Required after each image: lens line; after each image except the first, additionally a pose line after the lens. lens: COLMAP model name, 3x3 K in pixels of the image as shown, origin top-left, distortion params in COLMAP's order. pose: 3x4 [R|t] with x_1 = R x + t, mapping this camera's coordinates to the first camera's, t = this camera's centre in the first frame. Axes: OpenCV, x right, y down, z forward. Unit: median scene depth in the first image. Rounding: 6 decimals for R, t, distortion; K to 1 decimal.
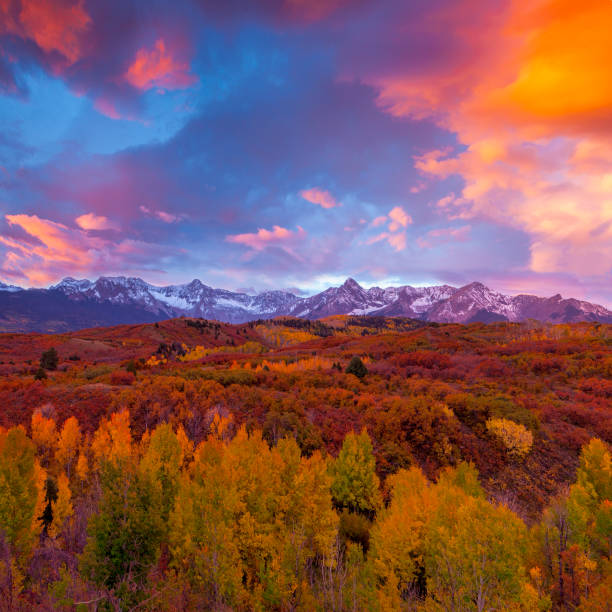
lens RADIAL K [[540.8, 0, 363.4], [0, 540.8, 325.4], [0, 0, 1]] dist [0.041235, -0.013270]
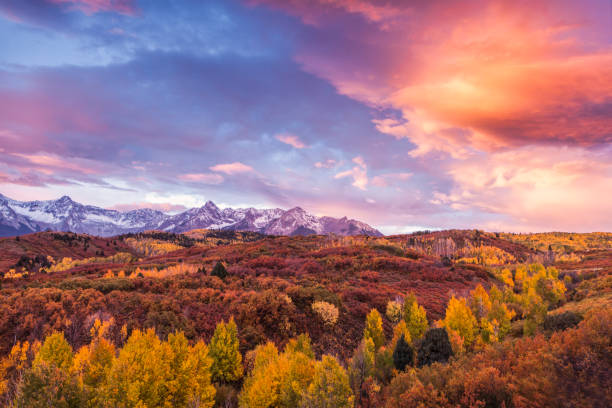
lens RADIAL K [[496.6, 0, 292.5], [0, 496.6, 200.3], [0, 0, 1]] dist [0.052871, 0.011703]
pose [[0.836821, 0.031556, 0.546567, -0.535311], [-0.007181, 0.998884, -0.046676, -0.036522], [-0.547430, 0.035134, 0.836114, -0.093173]]
